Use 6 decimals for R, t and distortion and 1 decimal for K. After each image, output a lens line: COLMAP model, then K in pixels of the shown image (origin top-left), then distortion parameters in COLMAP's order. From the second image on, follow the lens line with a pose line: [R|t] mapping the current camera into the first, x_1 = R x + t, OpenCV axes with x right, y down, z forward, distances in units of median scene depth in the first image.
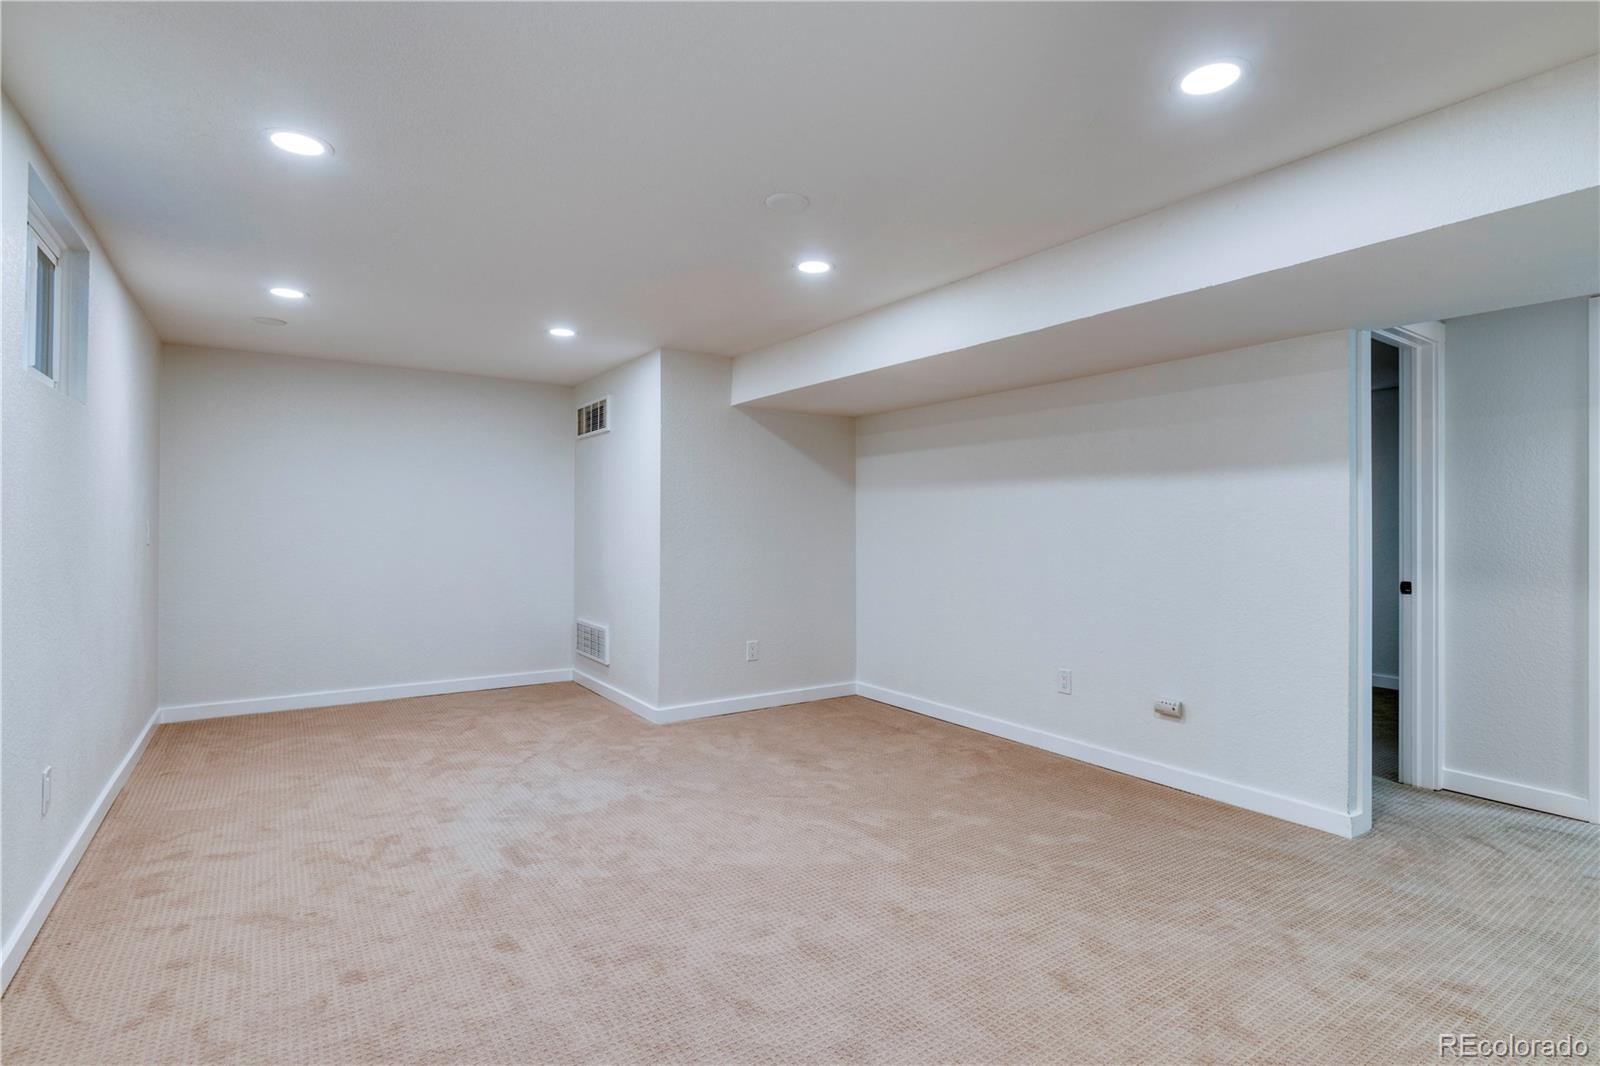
lens RADIAL K [[771.1, 0, 805.7], [0, 771.1, 524.4], [0, 0, 1]] dist [-0.002194, 0.000654]
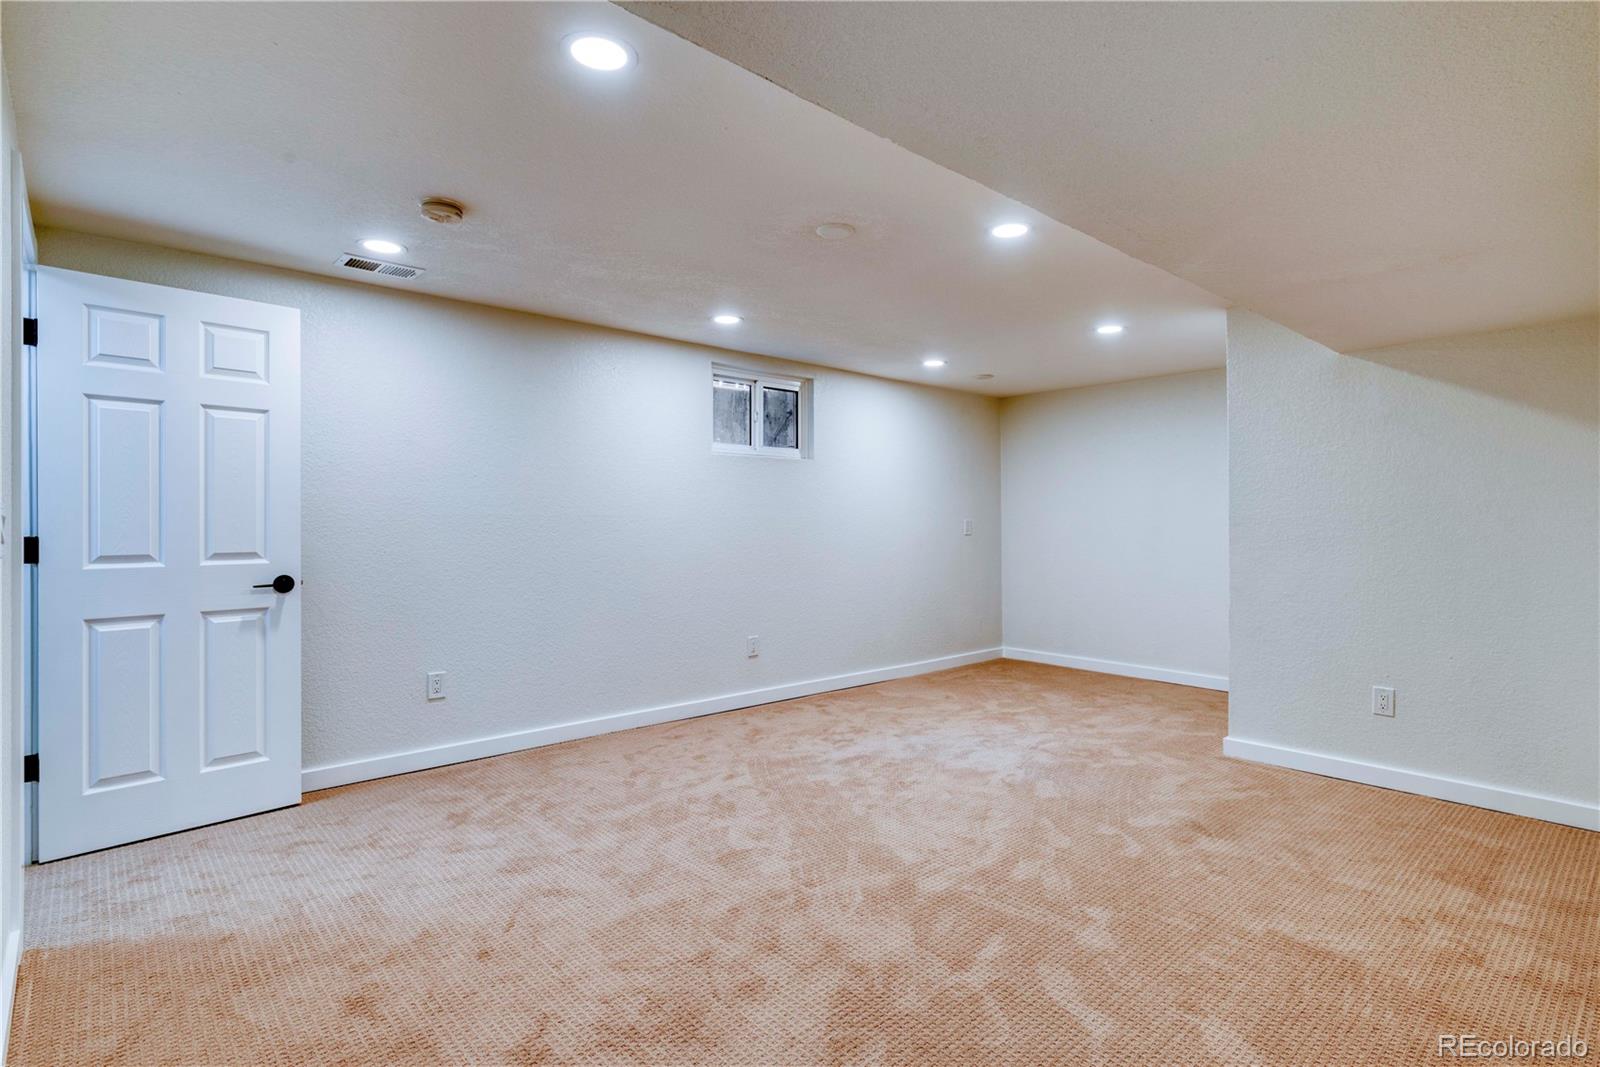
lens RADIAL K [[771.1, 0, 806.1], [0, 771.1, 534.6], [0, 0, 1]] dist [-0.002194, 0.000654]
pose [[0.151686, 0.011801, -0.988358, 0.914929], [0.002441, 0.999921, 0.012314, 0.009517], [0.988426, -0.004280, 0.151645, 0.669331]]
